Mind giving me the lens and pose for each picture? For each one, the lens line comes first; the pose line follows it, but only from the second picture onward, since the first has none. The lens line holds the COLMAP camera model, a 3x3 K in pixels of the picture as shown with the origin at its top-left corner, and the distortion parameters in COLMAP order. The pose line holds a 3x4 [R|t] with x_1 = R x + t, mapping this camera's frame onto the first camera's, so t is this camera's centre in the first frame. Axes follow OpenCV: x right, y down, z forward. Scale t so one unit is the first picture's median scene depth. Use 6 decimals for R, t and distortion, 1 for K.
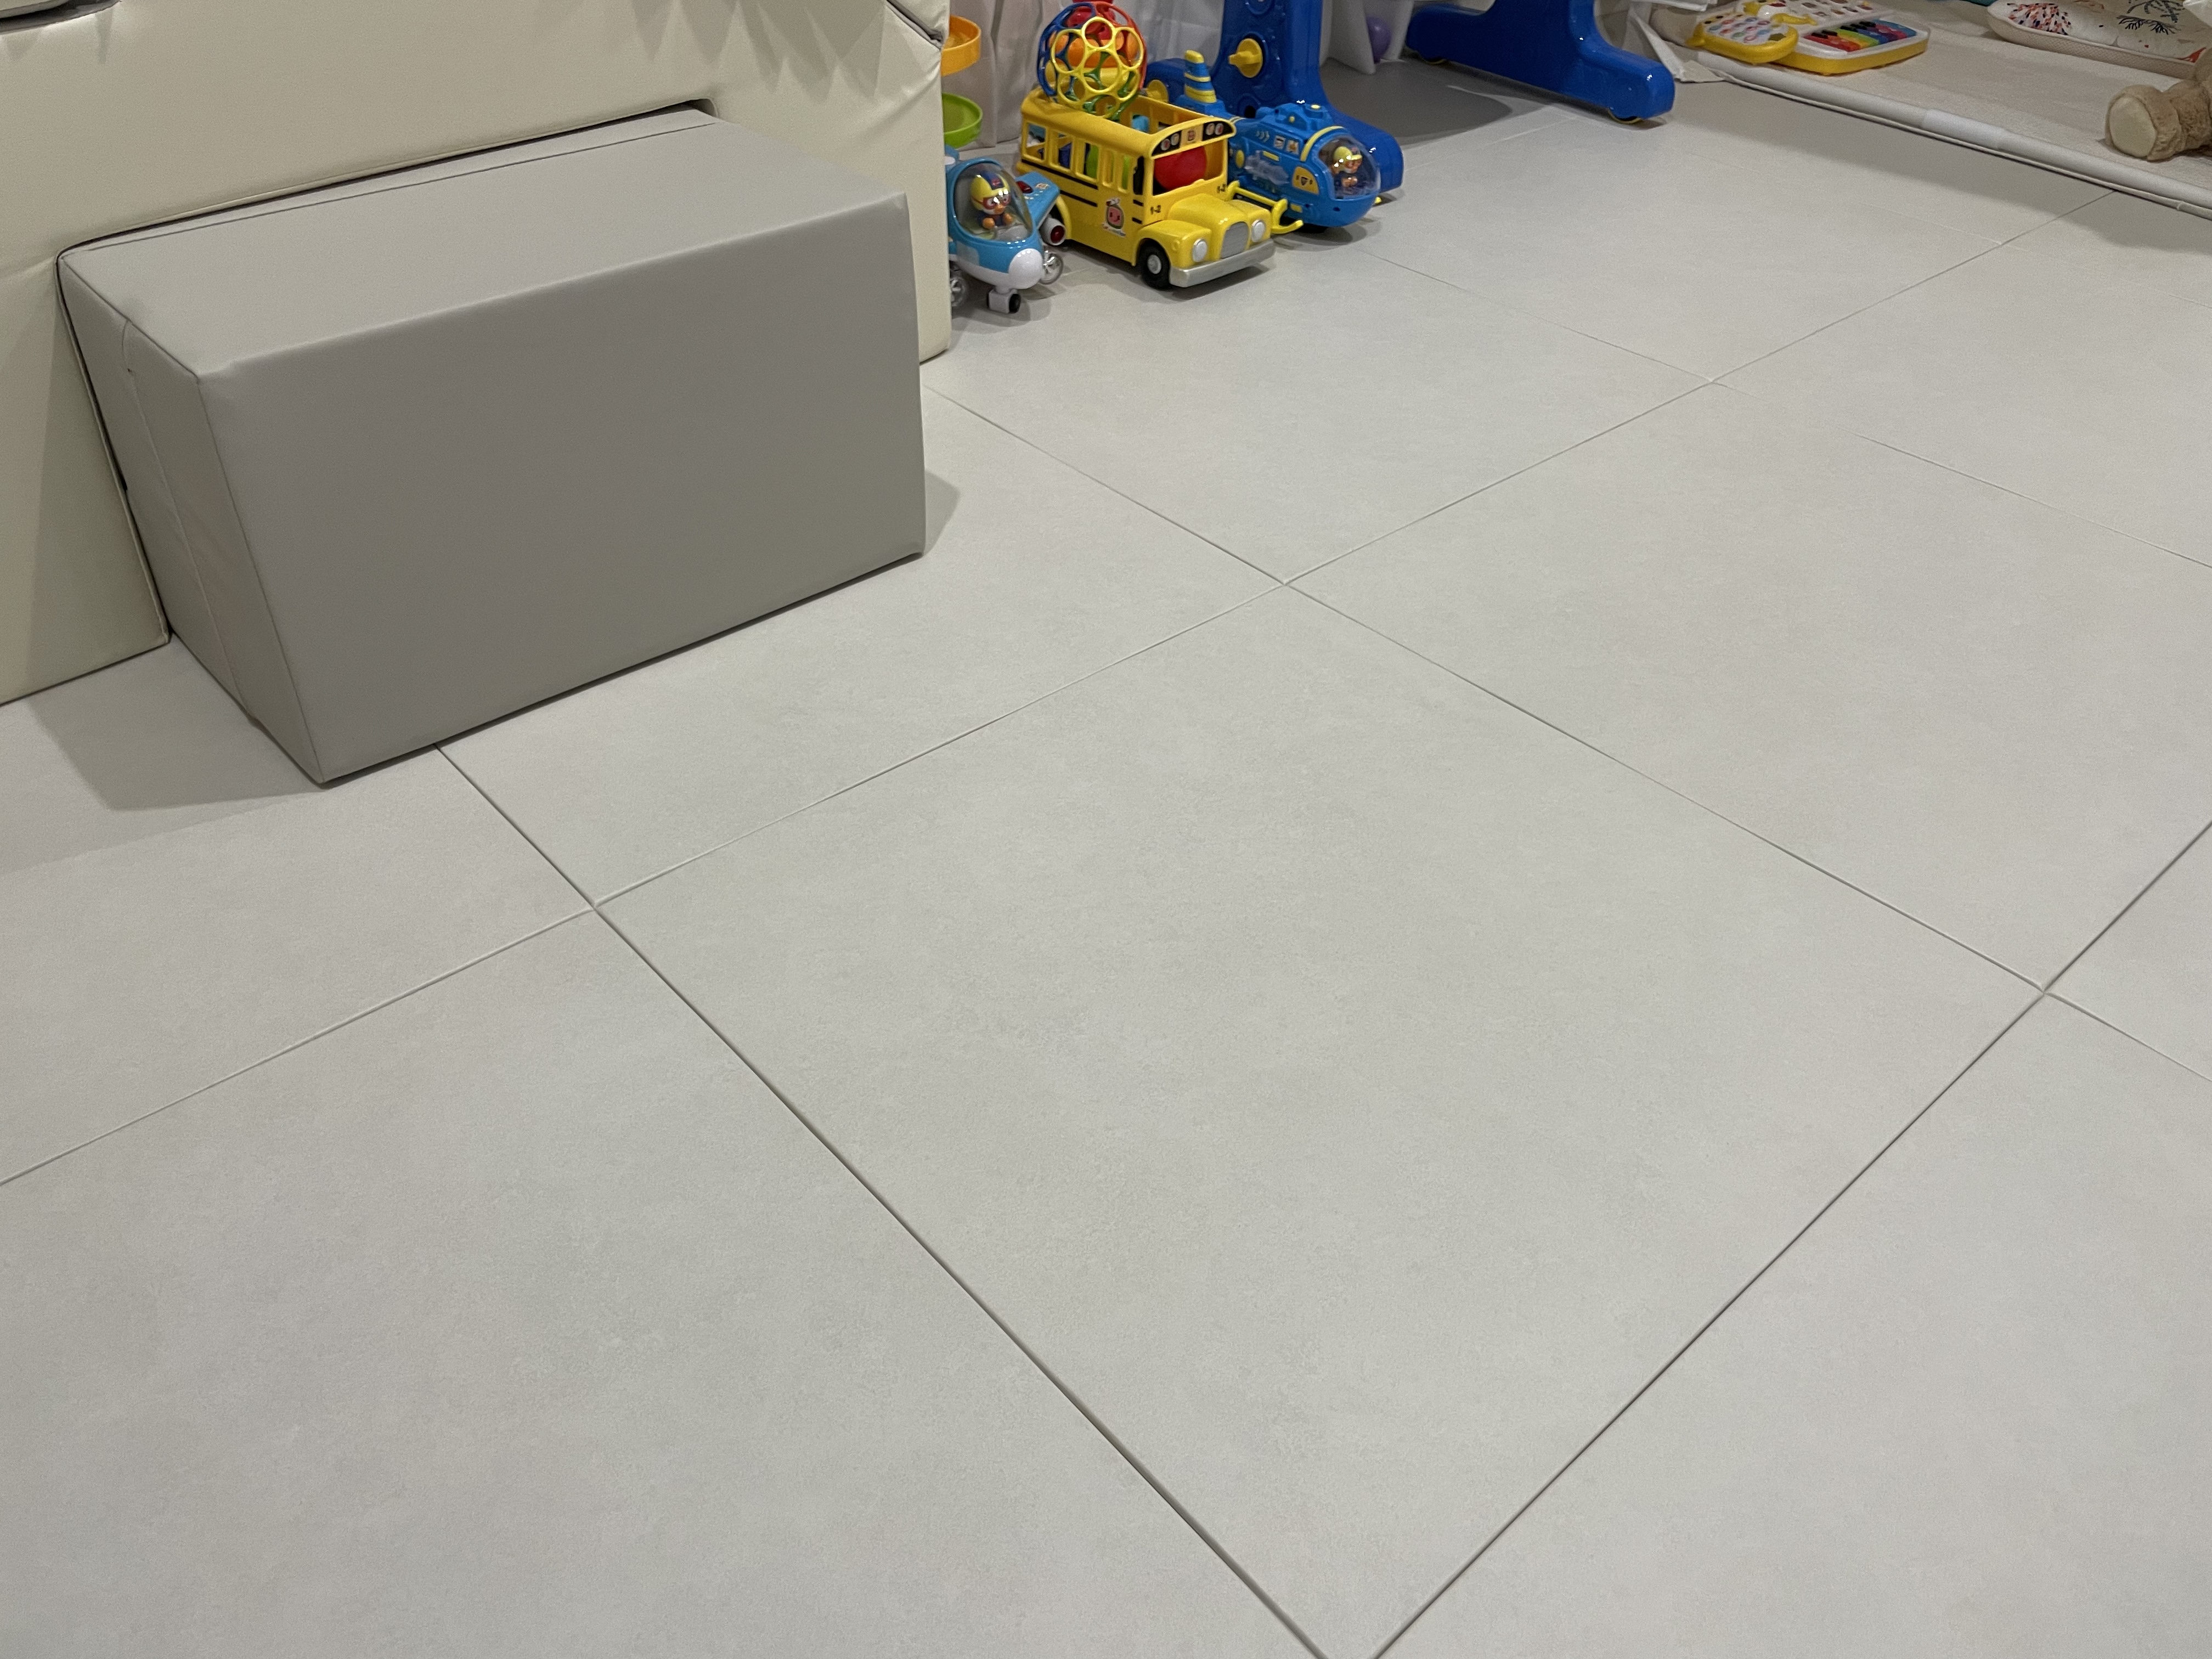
lens RADIAL K [[1701.9, 0, 1106.0], [0, 1701.9, 829.5], [0, 0, 1]] dist [0.035586, -0.084692]
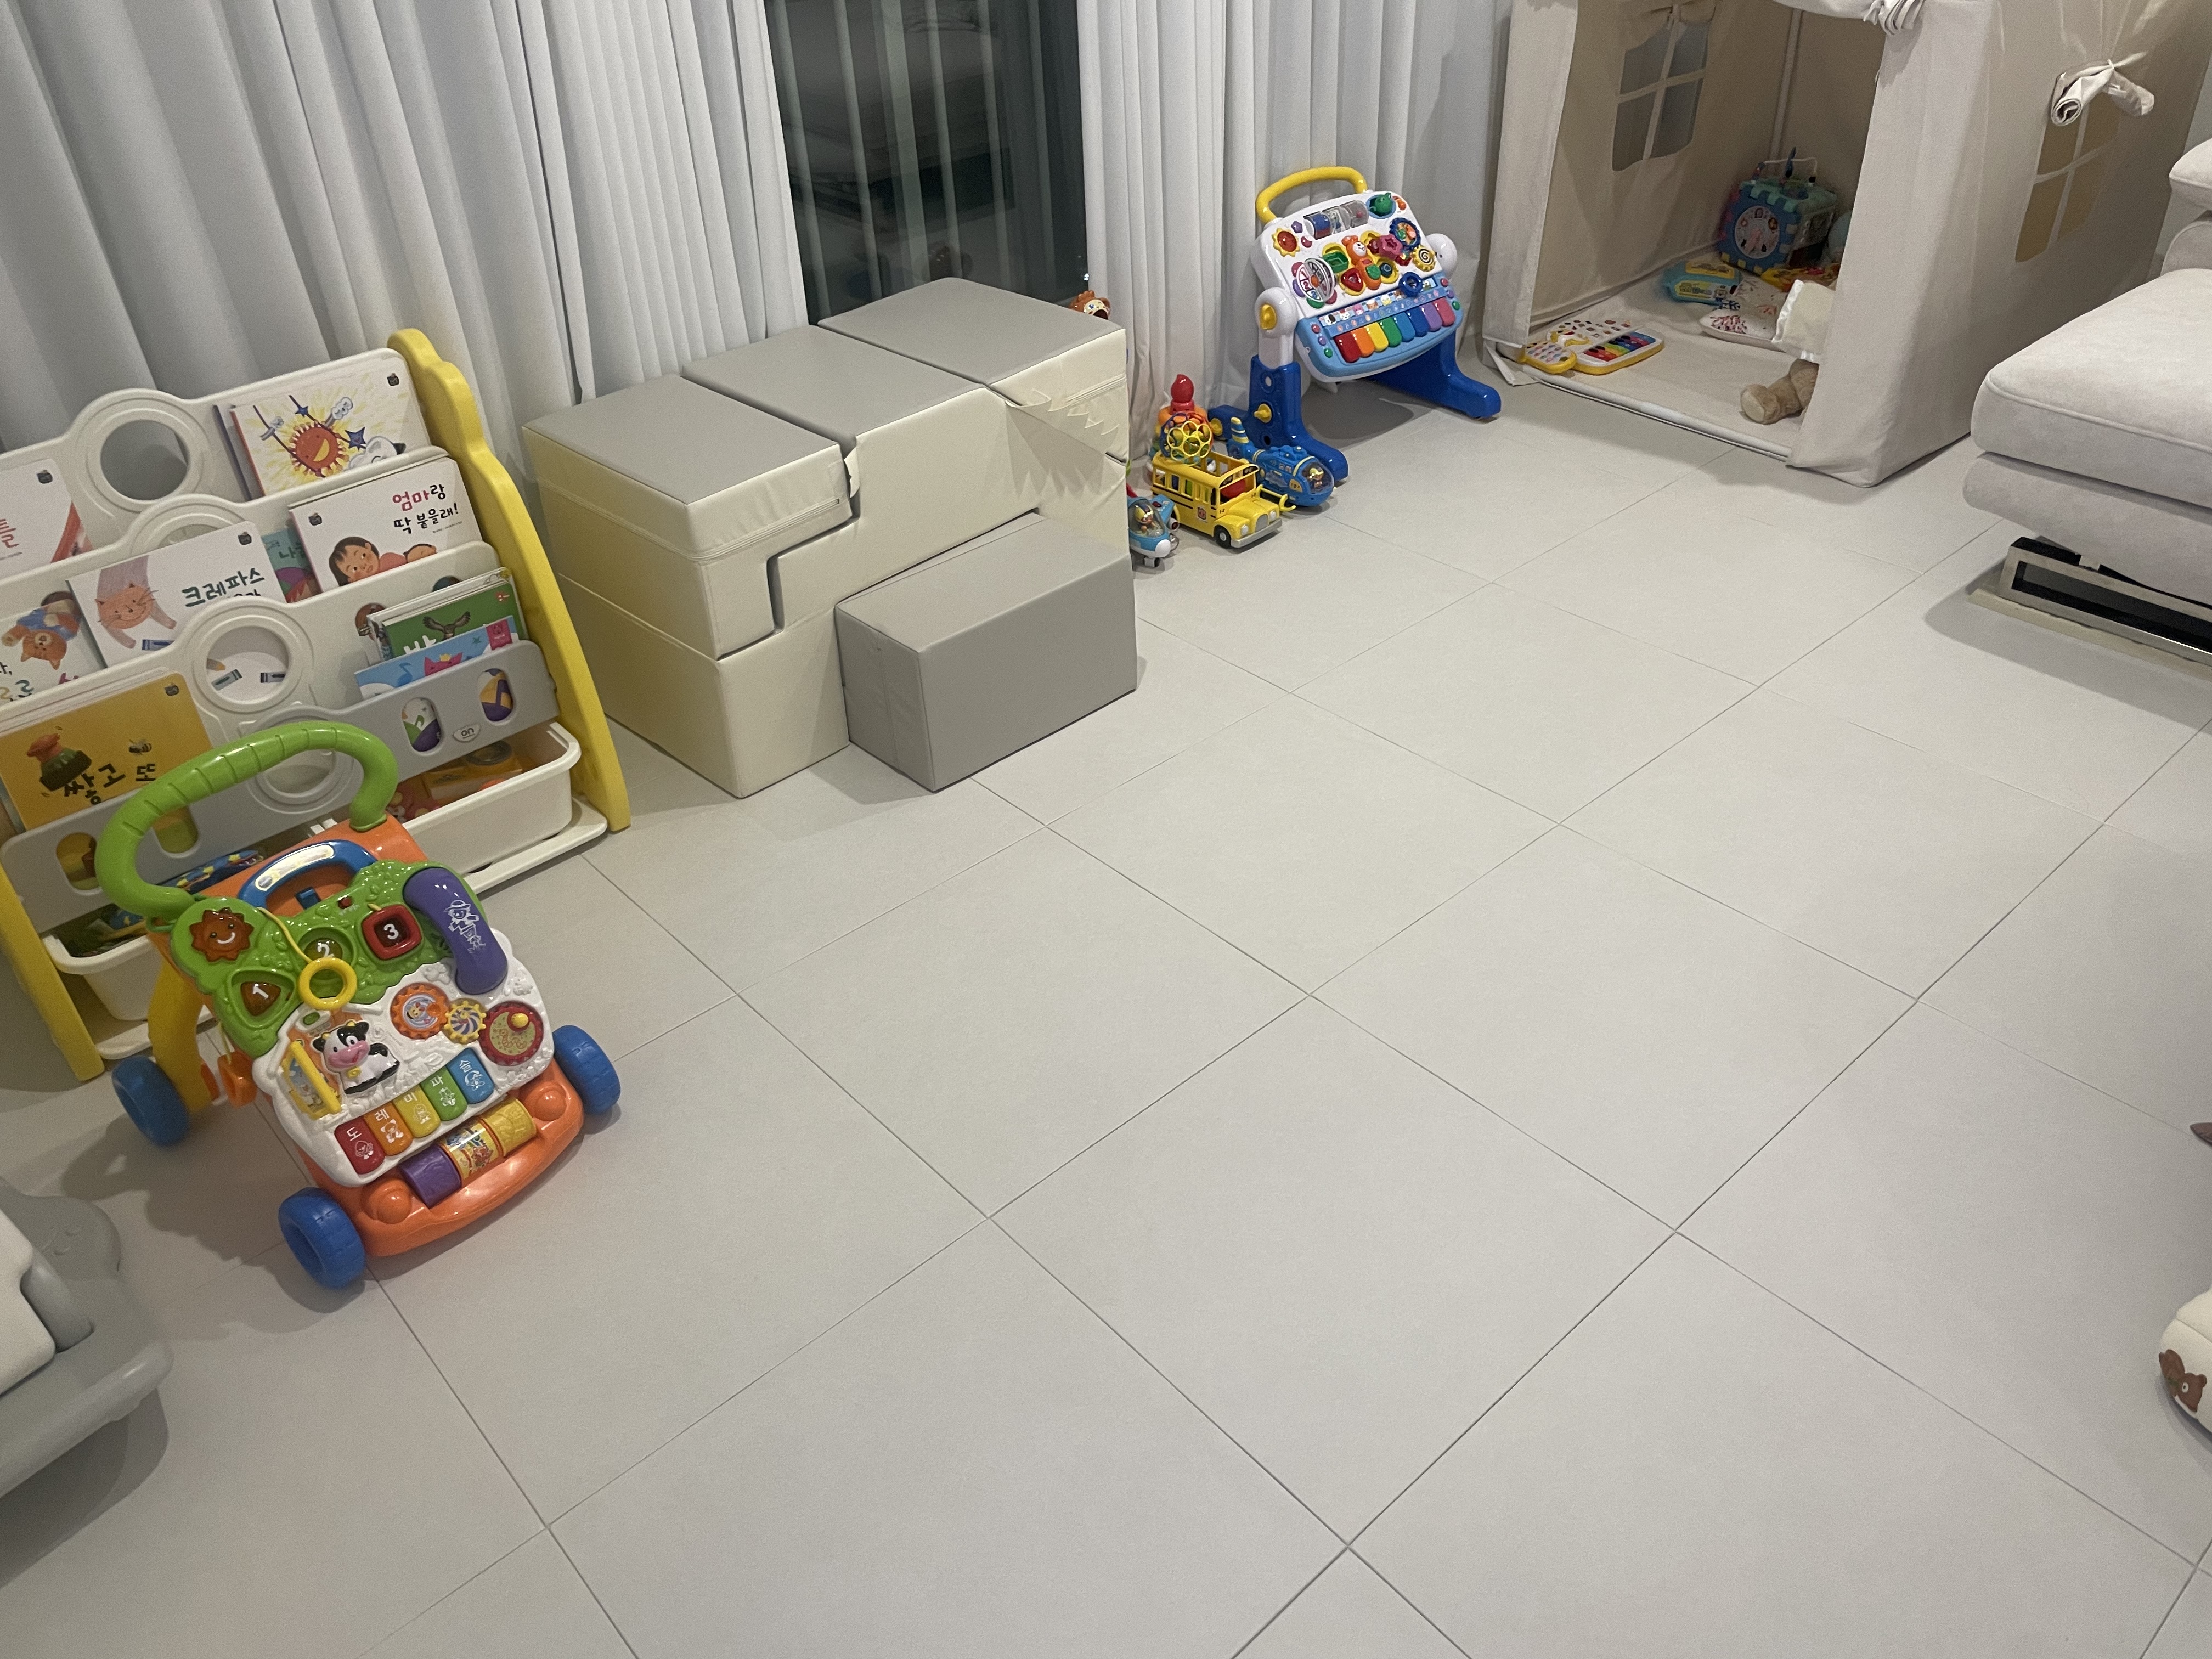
lens RADIAL K [[1674.7, 0, 1113.2], [0, 1674.7, 827.2], [0, 0, 1]] dist [0.076013, -0.089385]
pose [[0.997672, -0.057228, -0.037093, -0.047889], [0.055383, 0.997263, -0.048975, 0.105950], [0.039794, 0.046806, 0.998111, -0.989254]]
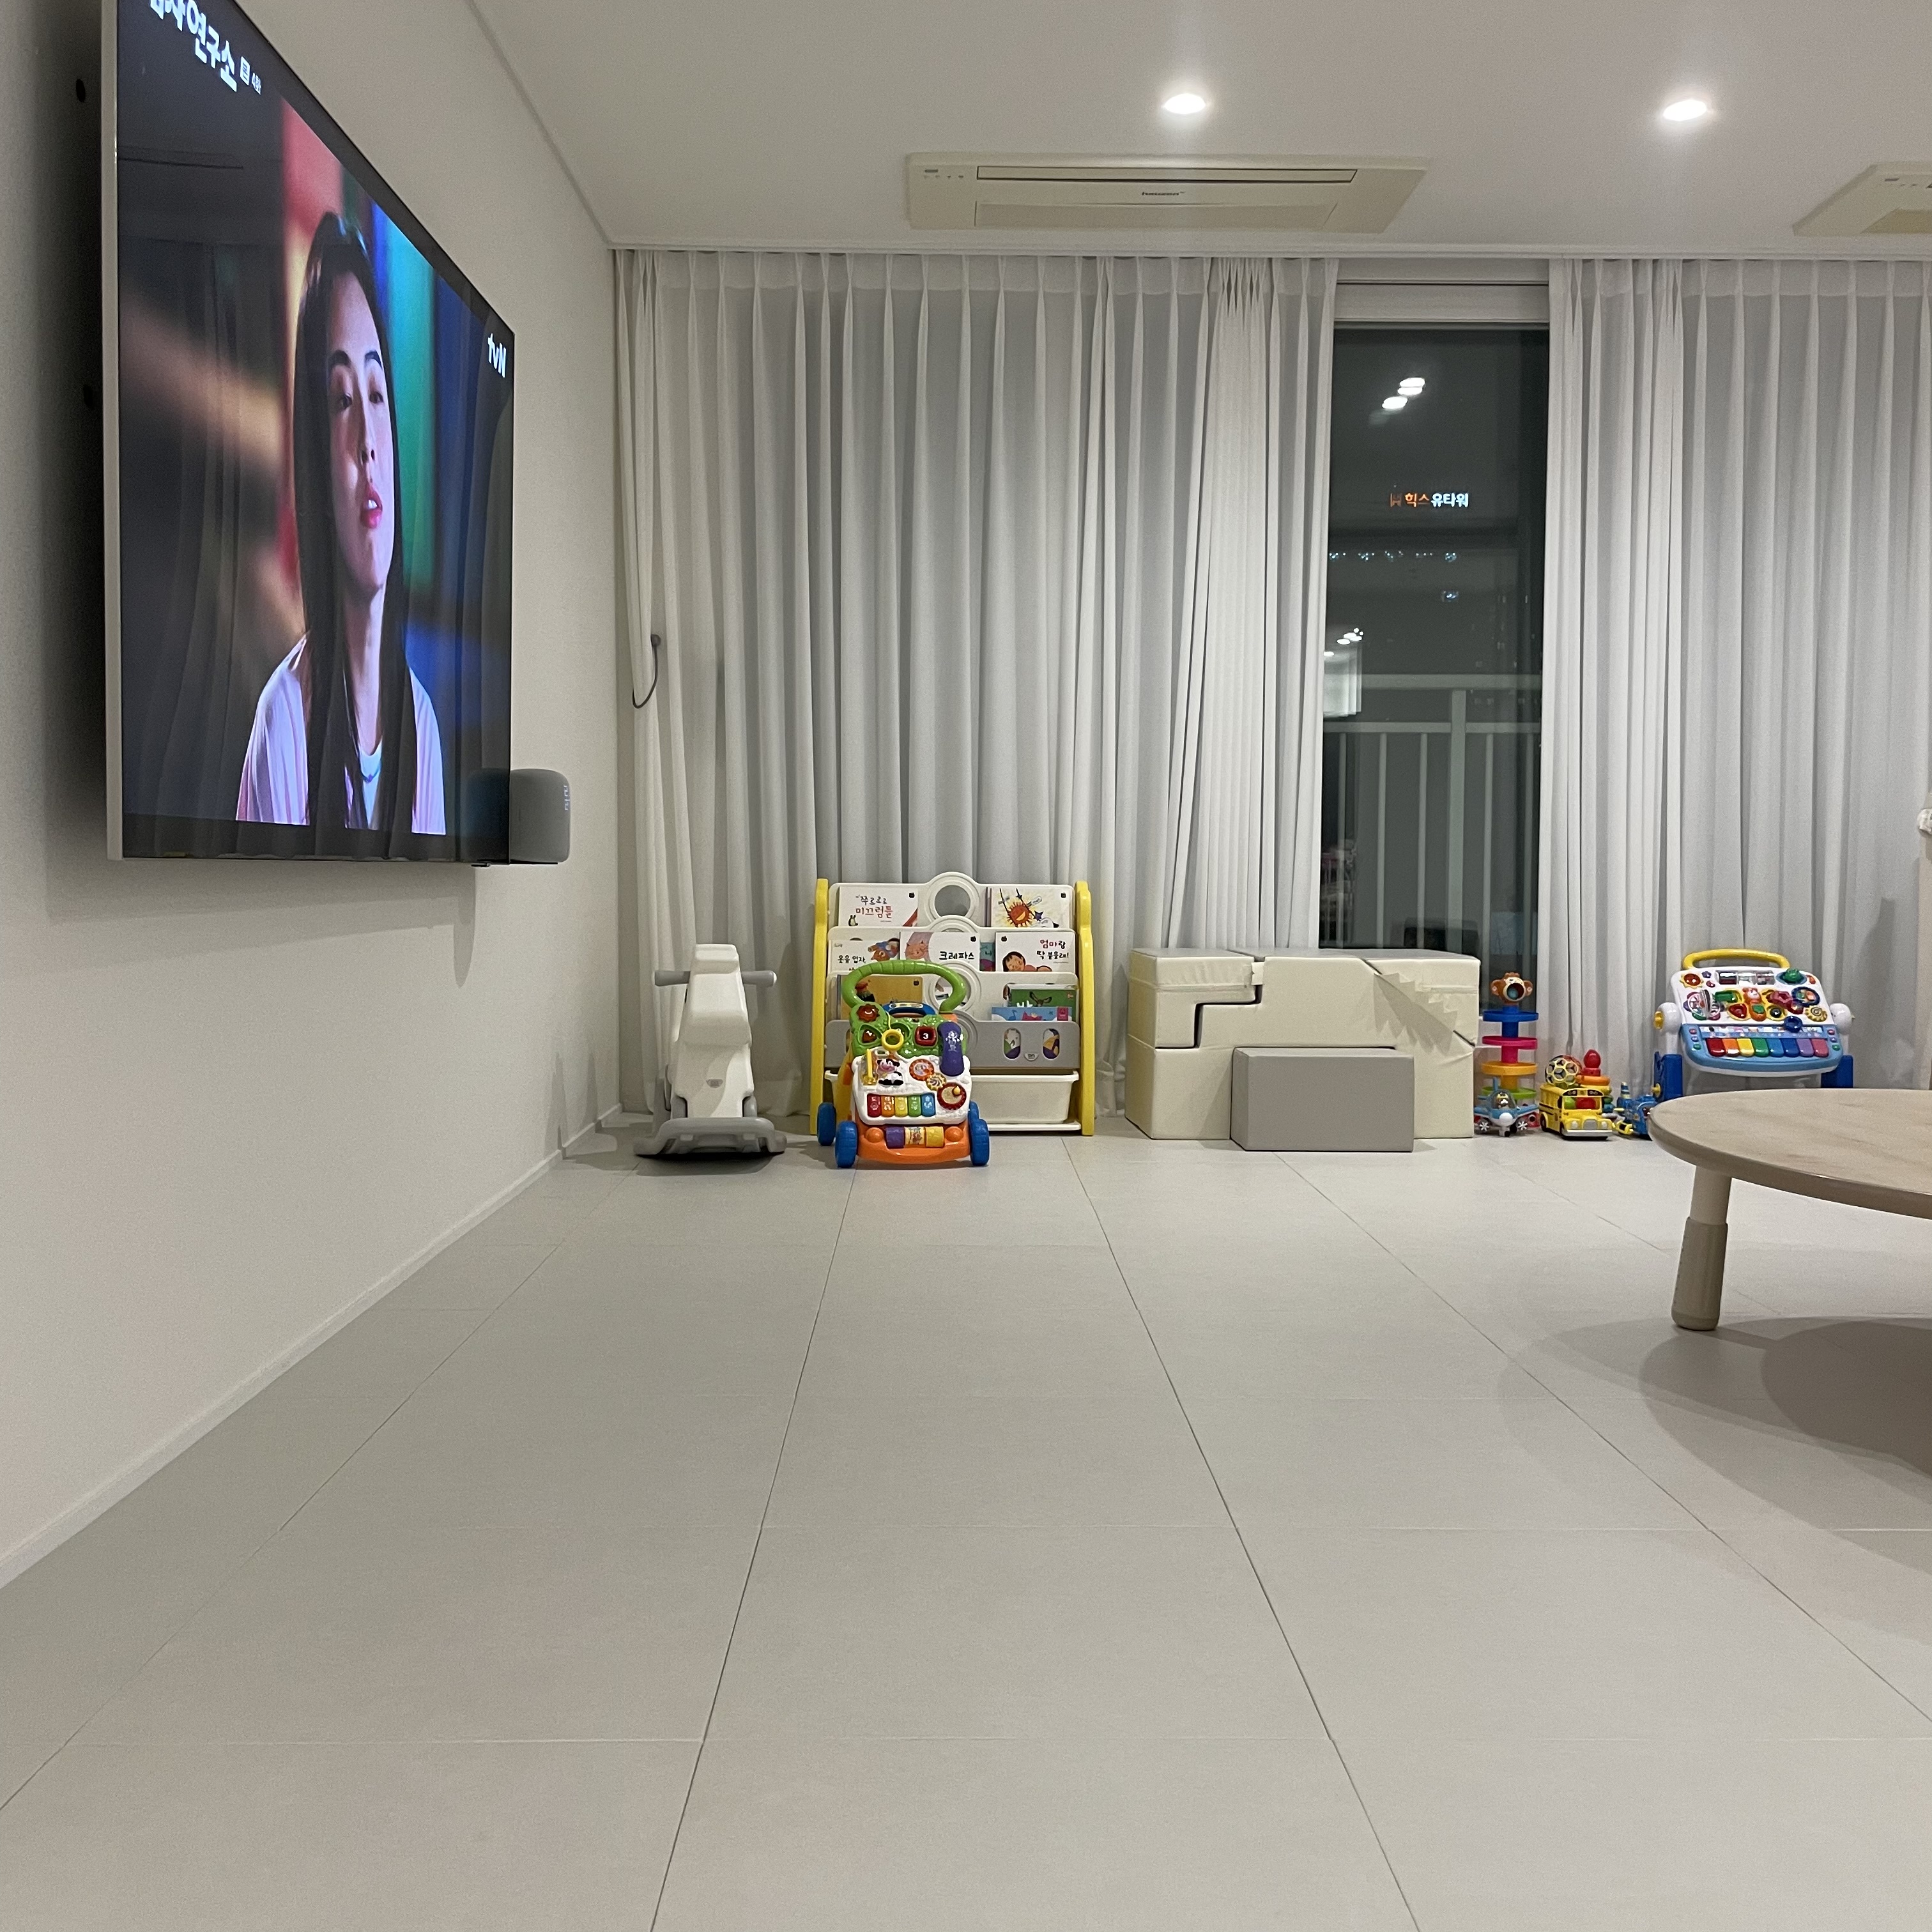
lens RADIAL K [[1946.3, 0, 966.0], [0, 1946.3, 966.0], [0, 0, 1]] dist [0.074364, -0.021919]
pose [[0.757013, 0.011018, -0.653307, 1.433303], [-0.393647, 0.805726, -0.442546, 1.316744], [0.521510, 0.592186, 0.614282, -1.742377]]
